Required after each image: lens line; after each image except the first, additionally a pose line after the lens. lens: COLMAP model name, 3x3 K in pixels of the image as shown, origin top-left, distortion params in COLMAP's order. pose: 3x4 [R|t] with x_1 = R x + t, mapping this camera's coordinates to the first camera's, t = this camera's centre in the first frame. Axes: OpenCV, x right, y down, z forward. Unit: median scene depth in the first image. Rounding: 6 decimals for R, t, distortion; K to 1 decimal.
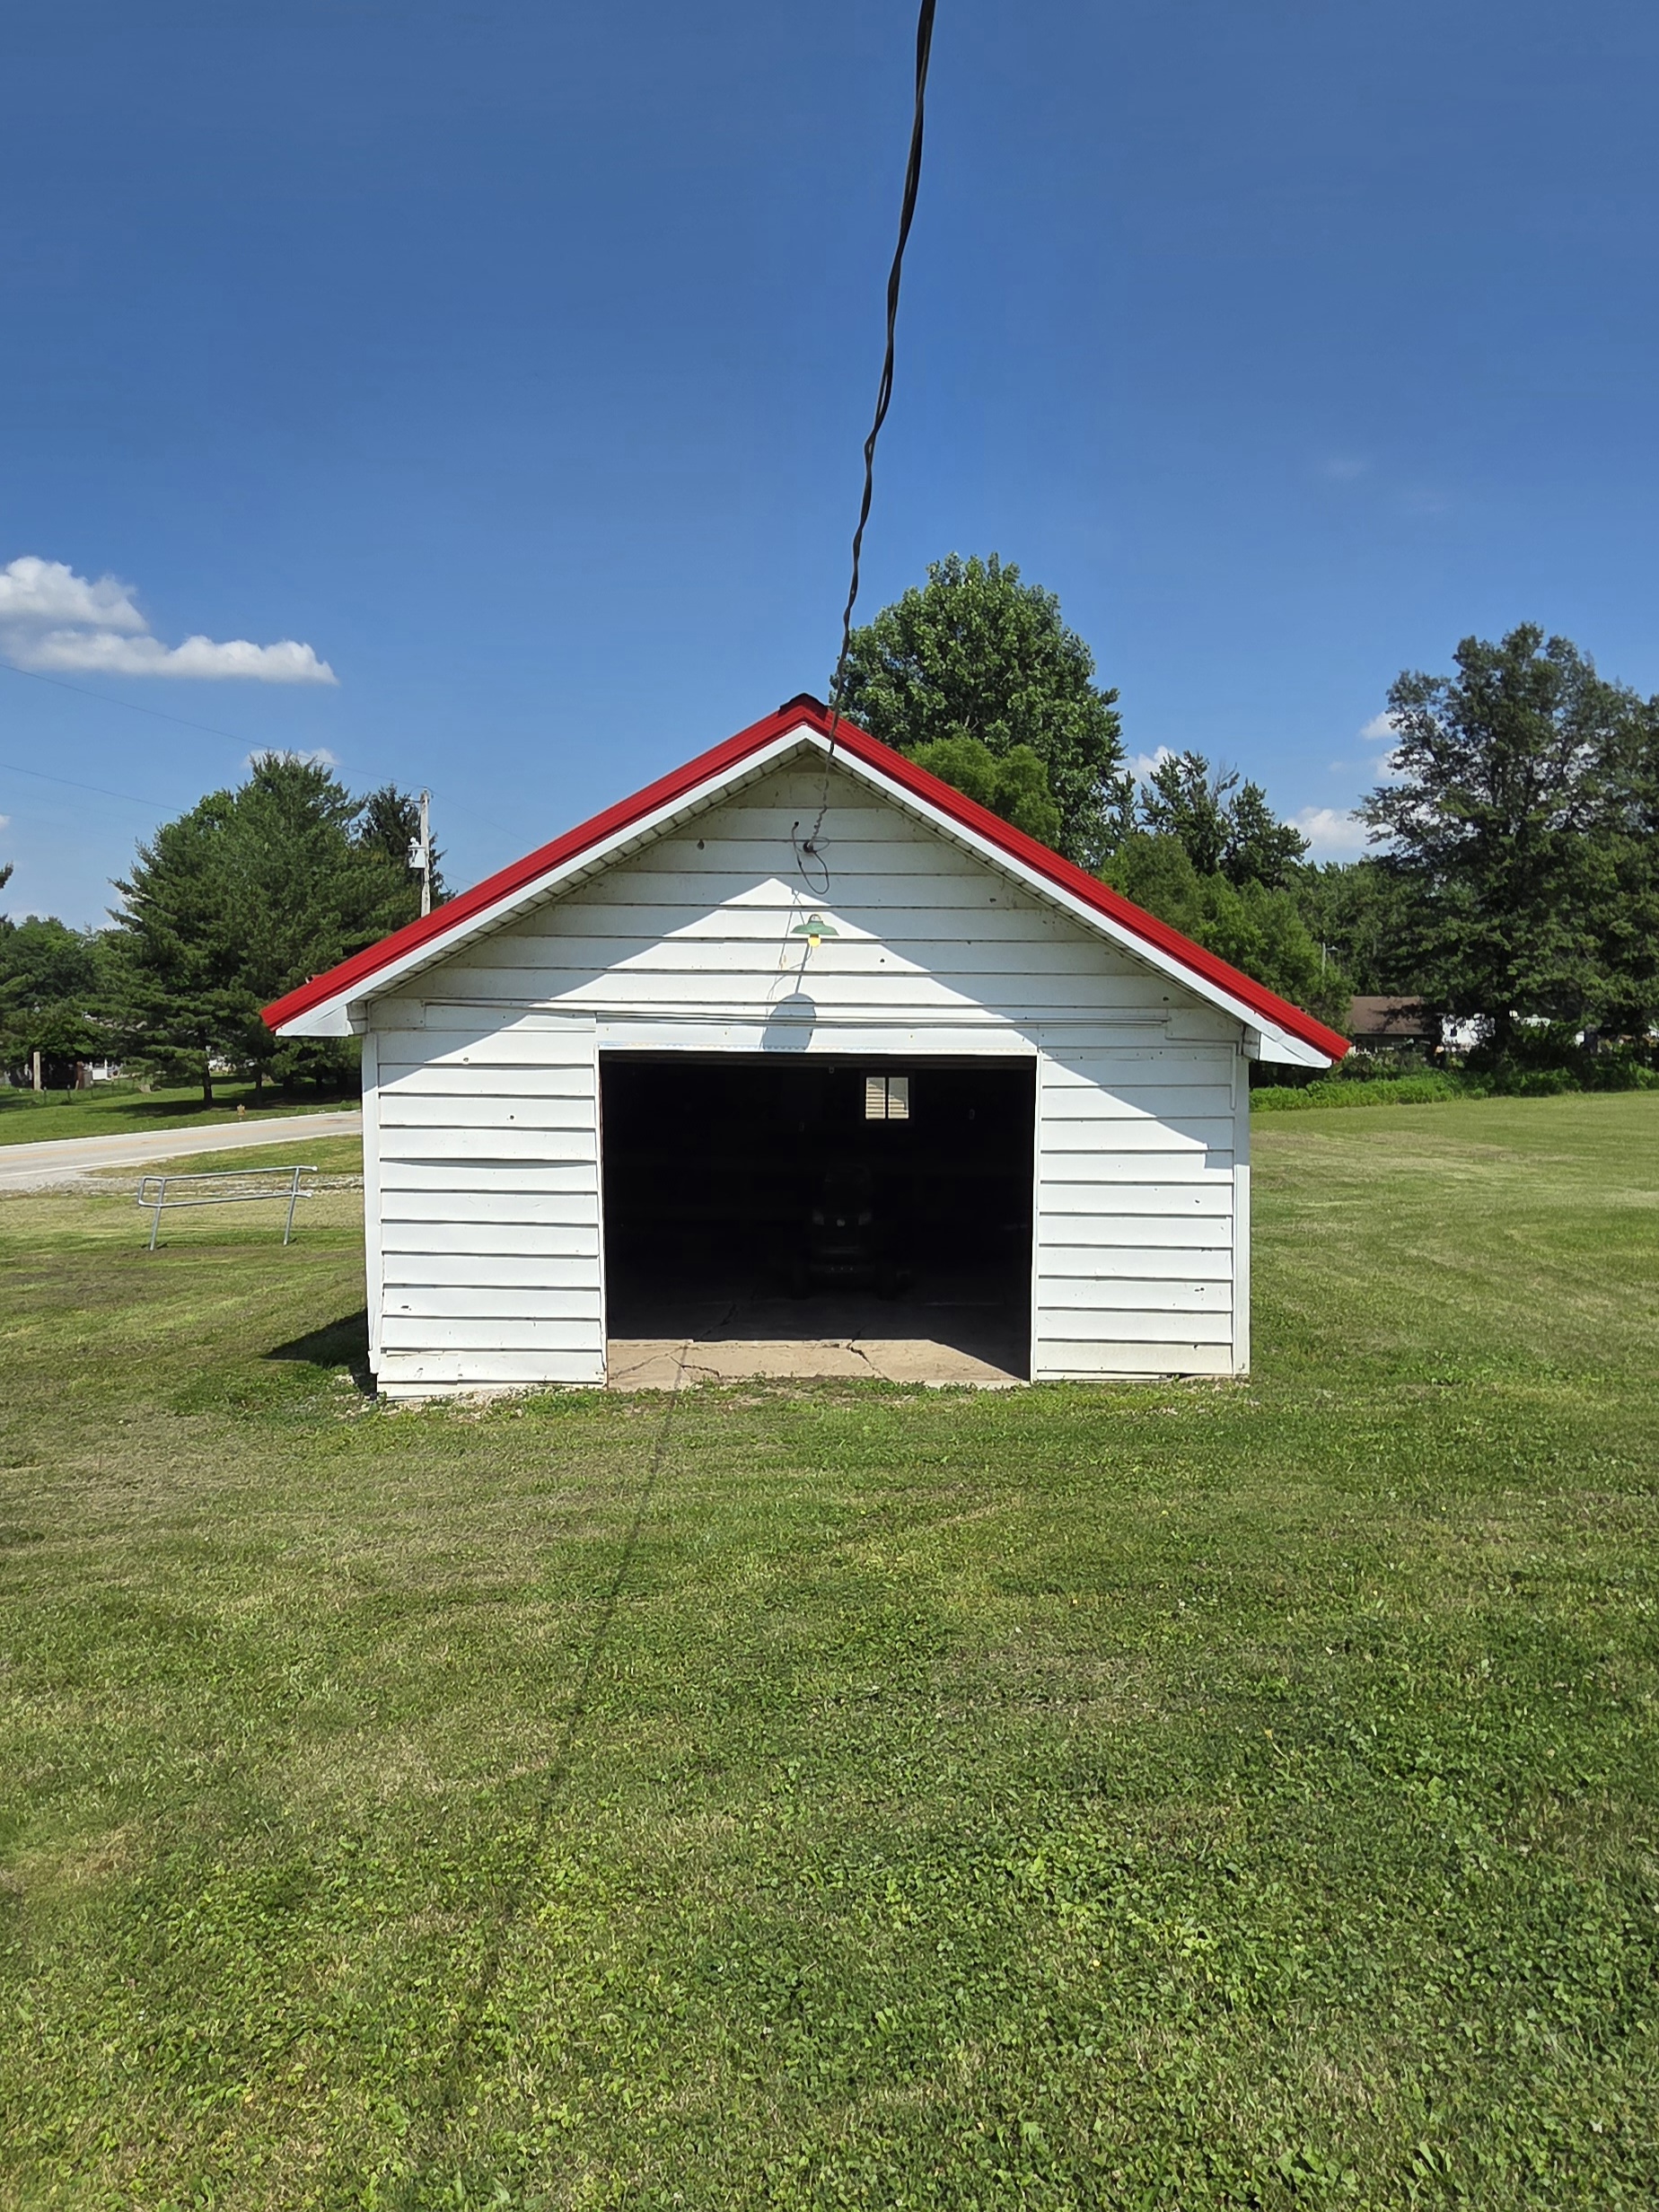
lens RADIAL K [[1475.0, 0, 789.4], [0, 1475.0, 1104.9], [0, 0, 1]] dist [-0.000719, -0.001712]
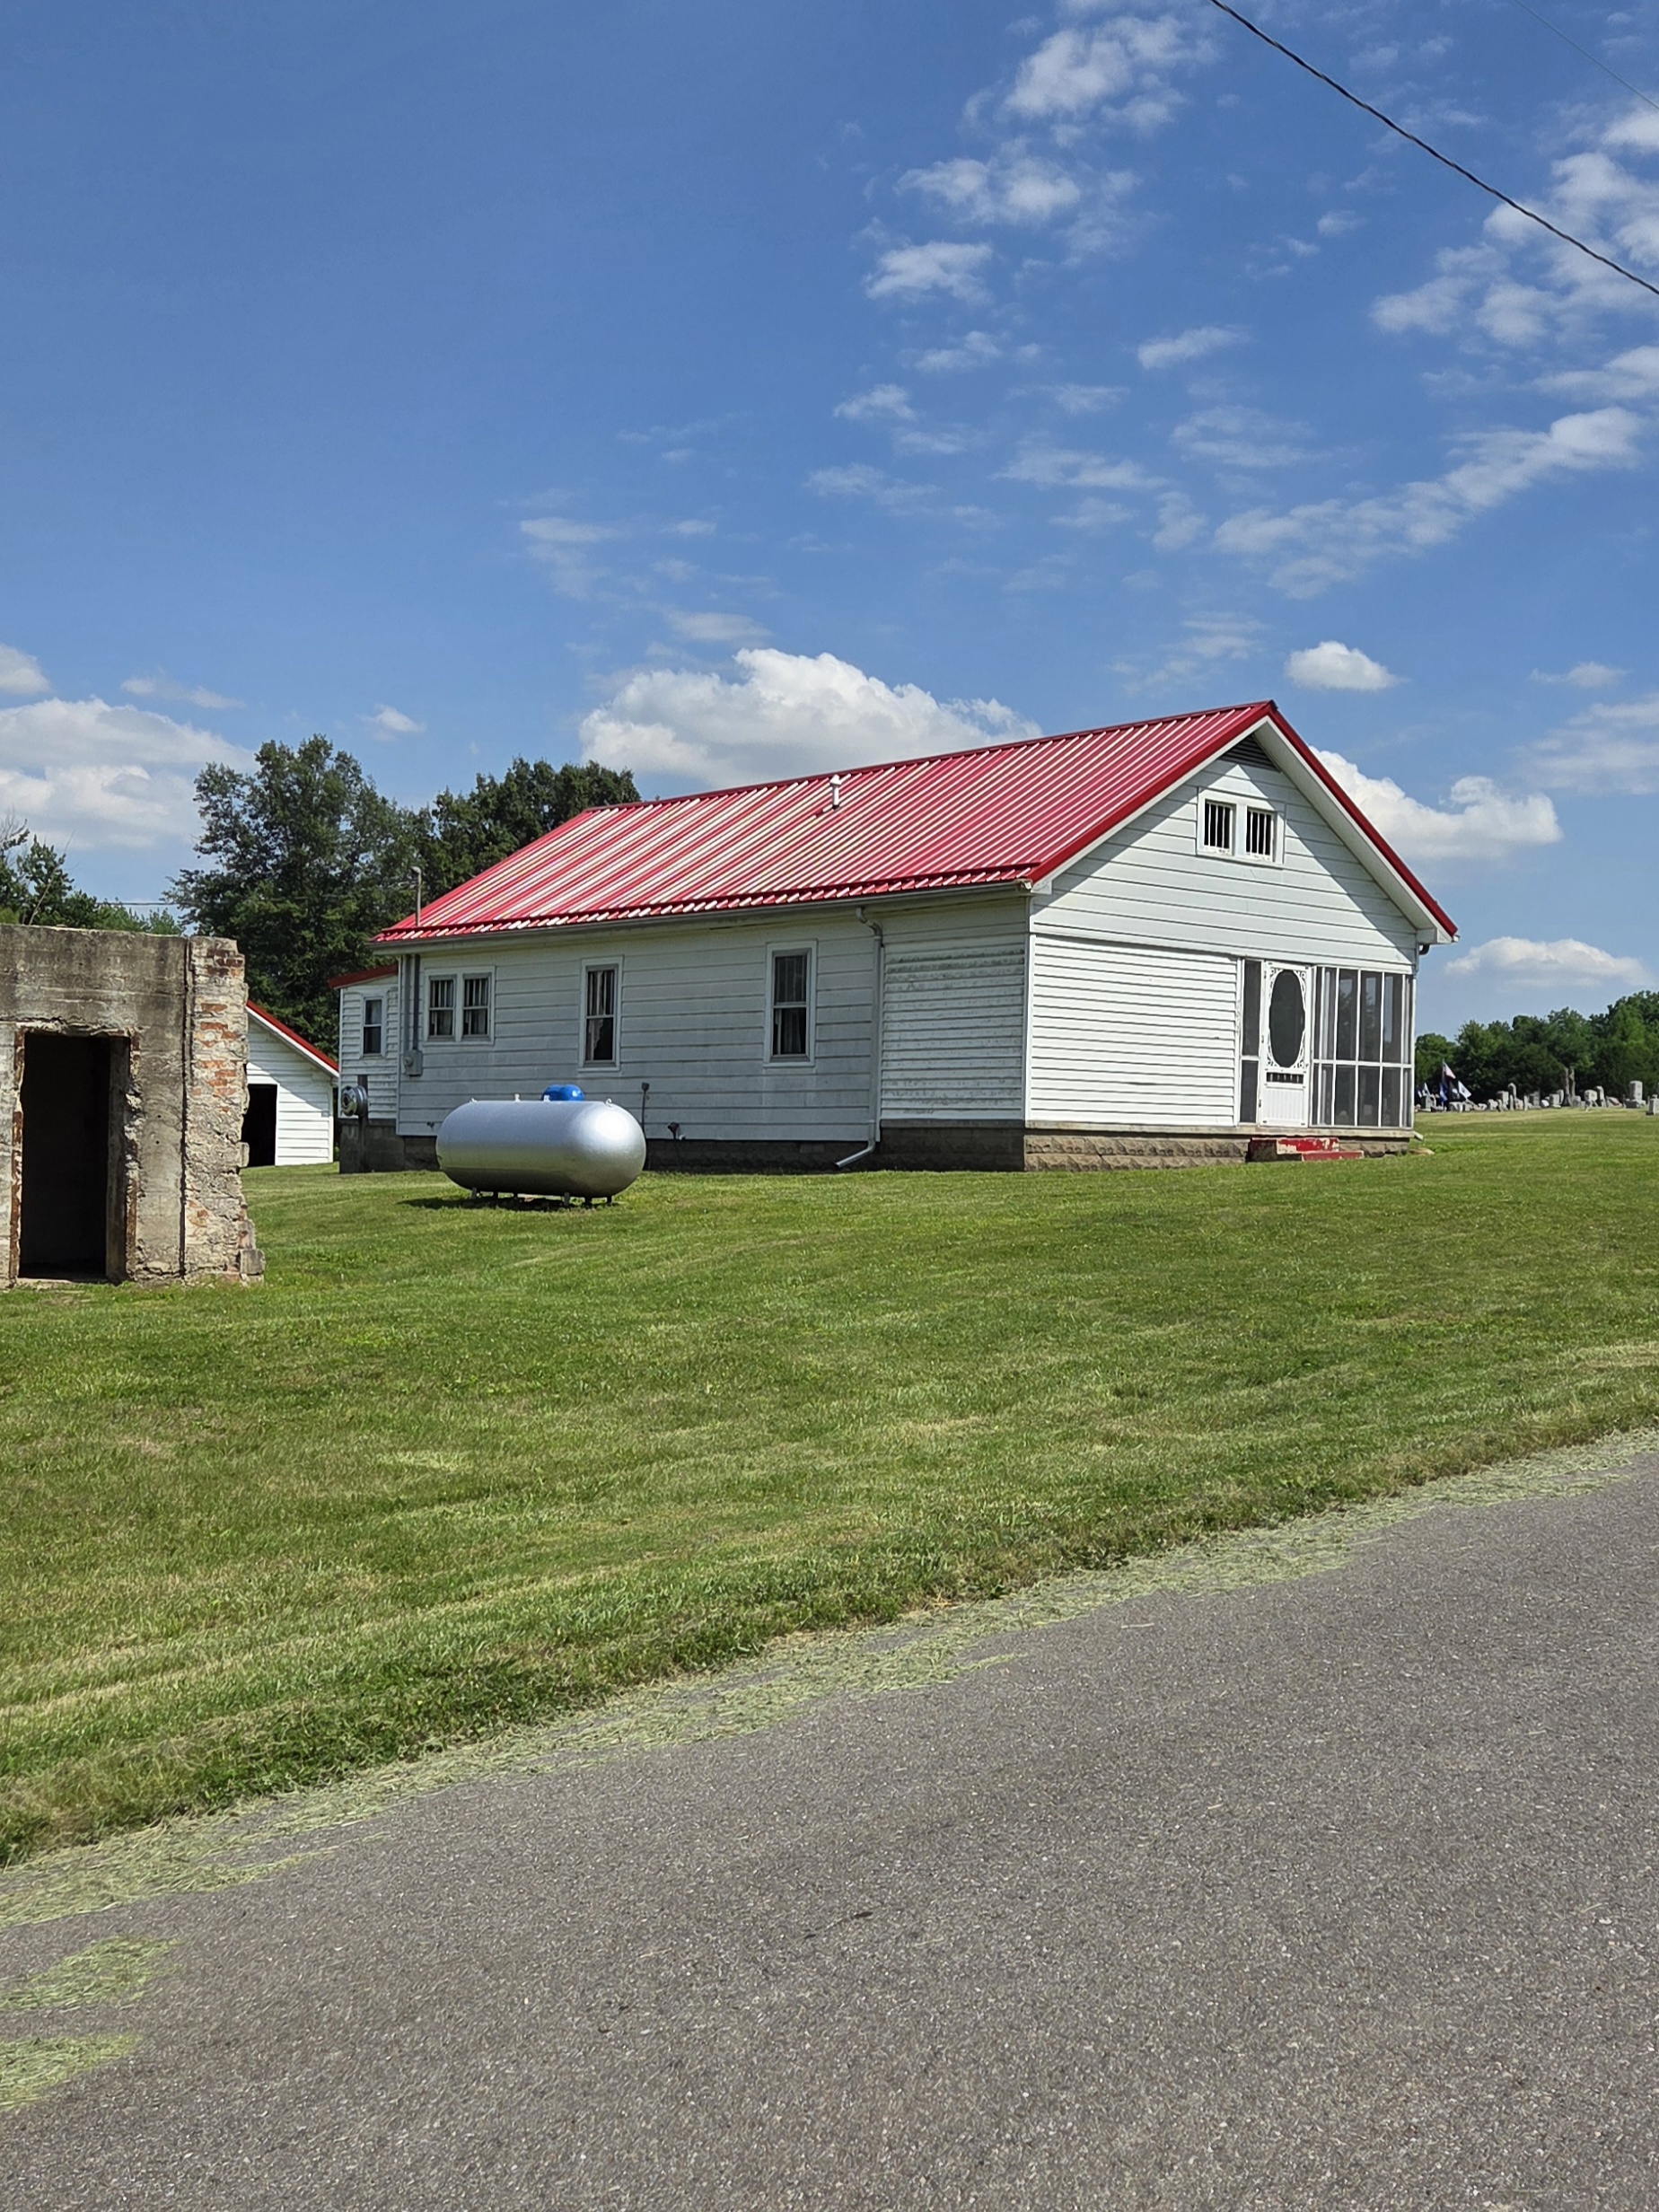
lens RADIAL K [[2394.1, 0, 841.4], [0, 2394.1, 1137.9], [0, 0, 1]] dist [0.084141, 0.000000]
pose [[0.763399, 0.005961, 0.645900, -0.364014], [0.024803, 0.998949, -0.038534, 0.050647], [-0.645451, 0.045437, 0.762449, -0.612068]]
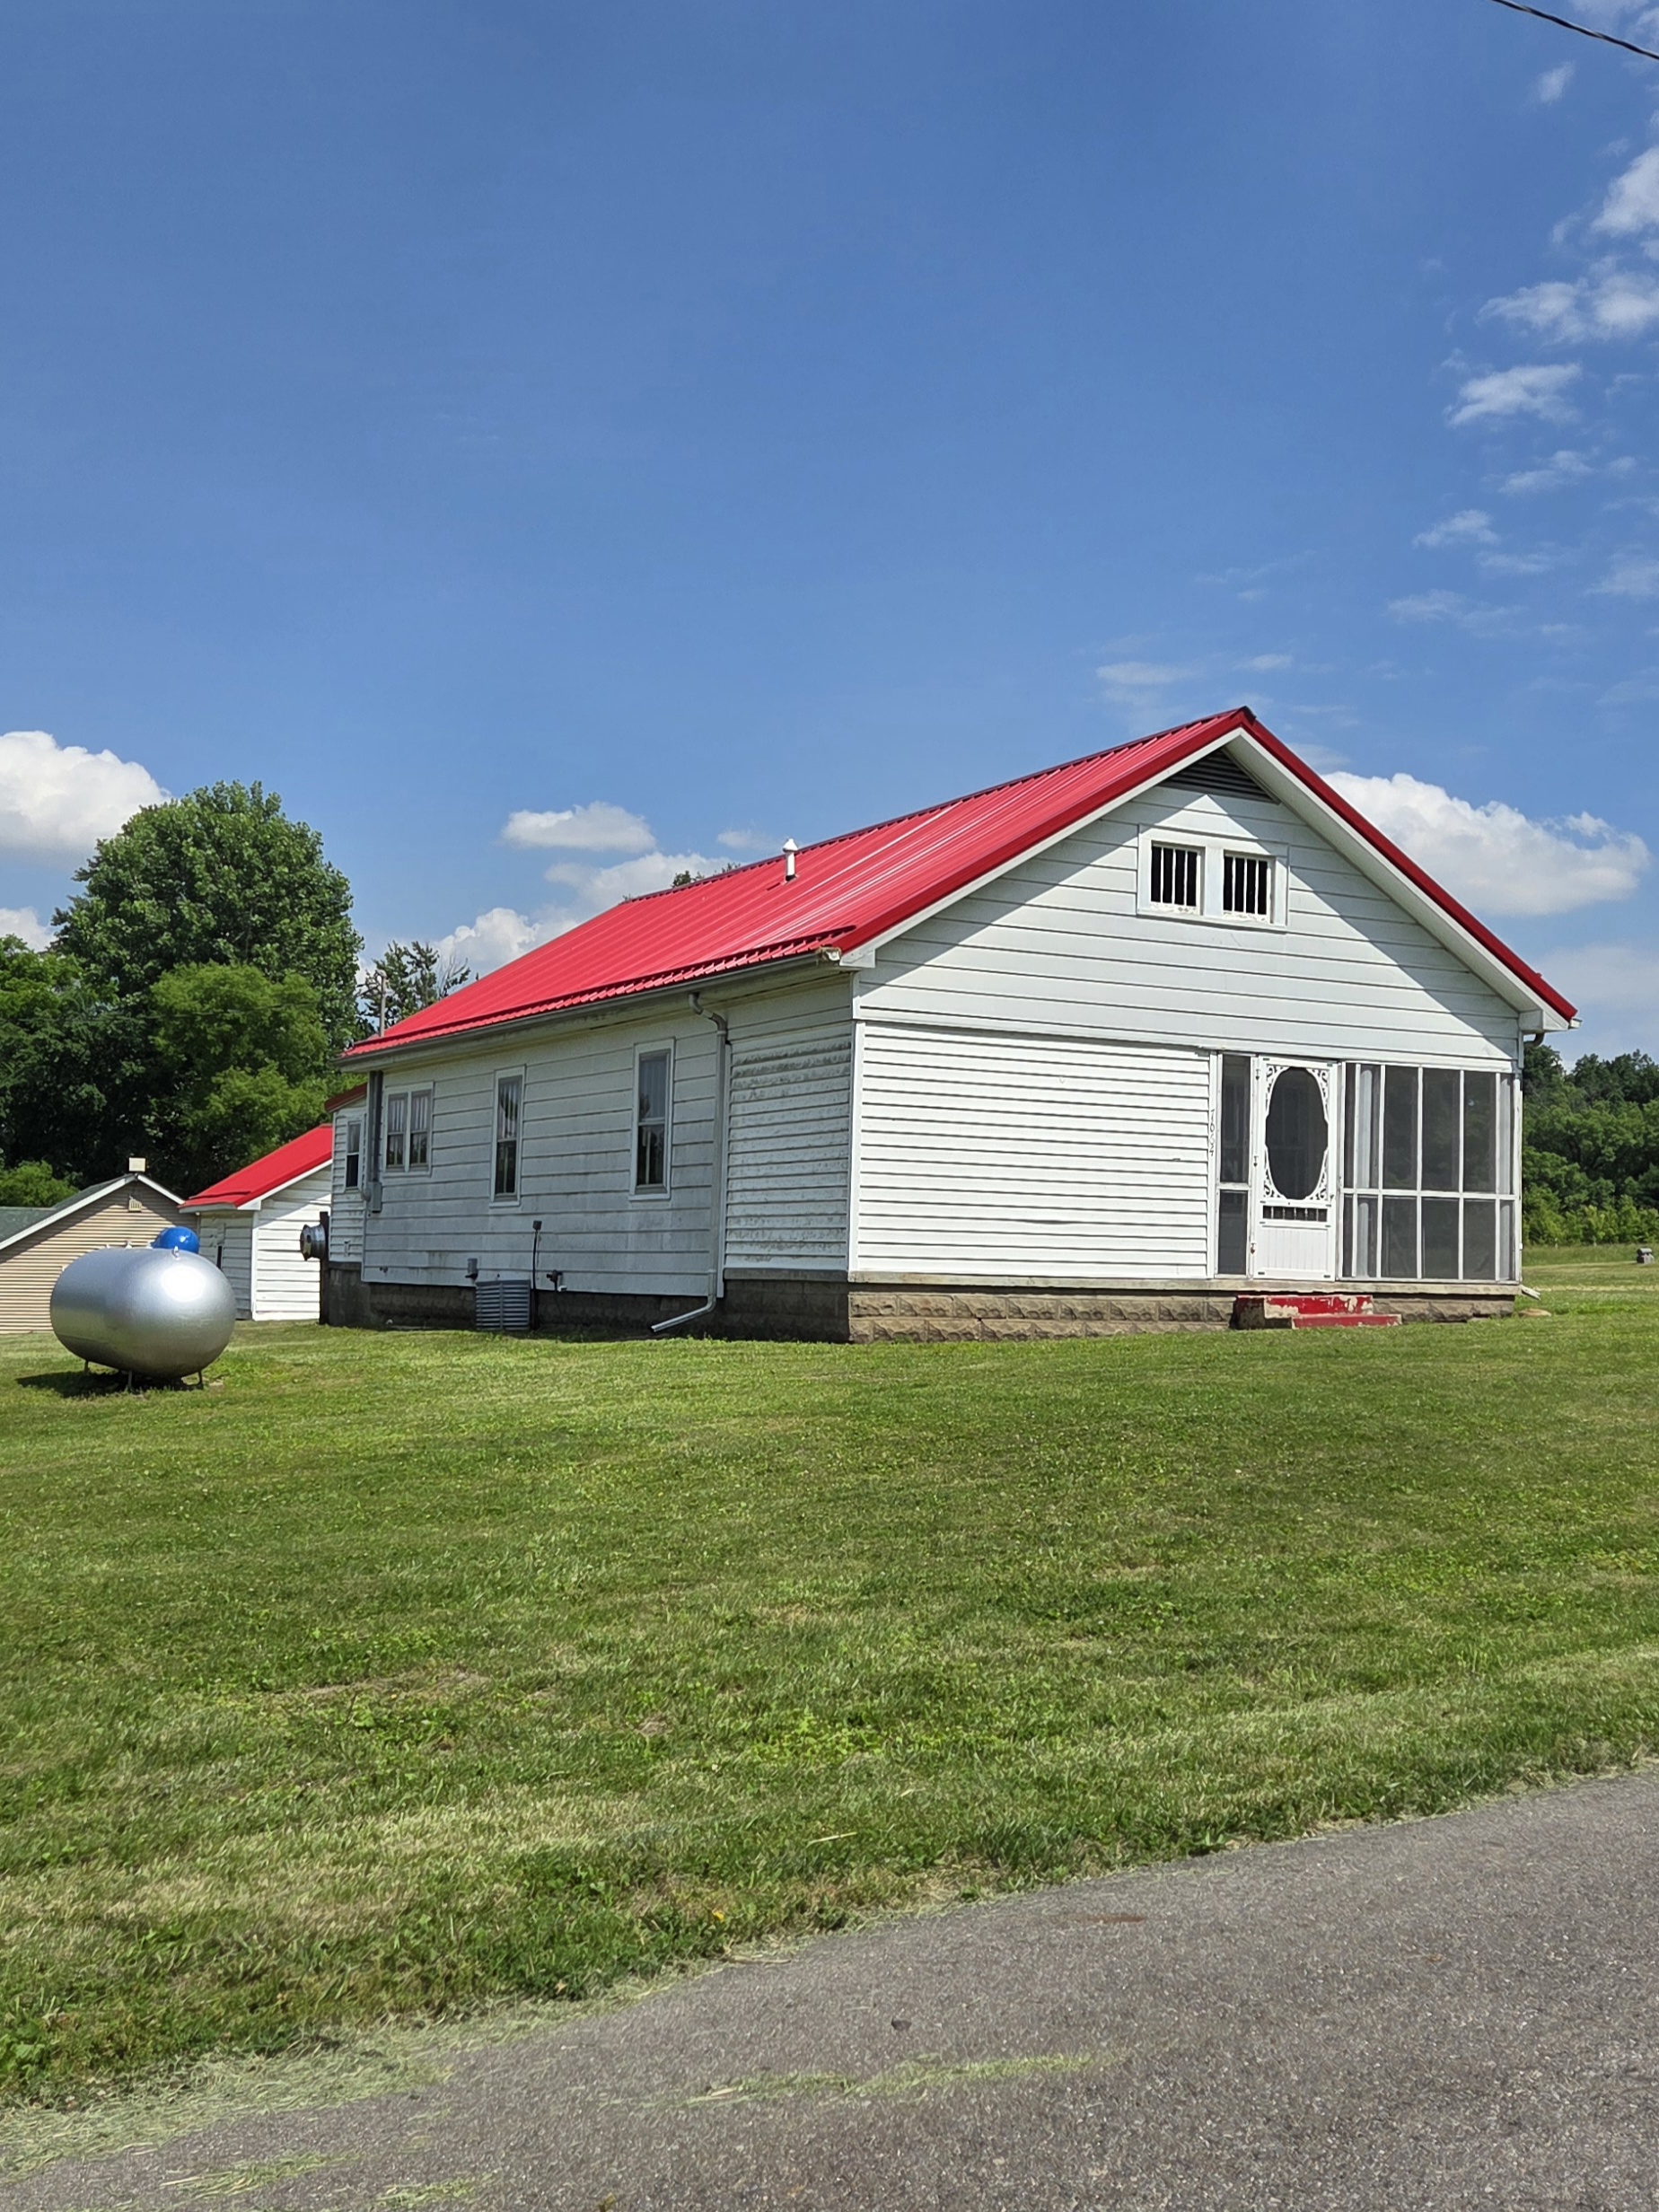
lens RADIAL K [[2394.1, 0, 844.0], [0, 2394.1, 1070.1], [0, 0, 1]] dist [0.084141, 0.000000]
pose [[0.893331, 0.045925, 0.447048, -0.210903], [0.011806, 0.992023, -0.125500, 0.045244], [-0.449245, 0.117391, 0.885663, -0.590720]]
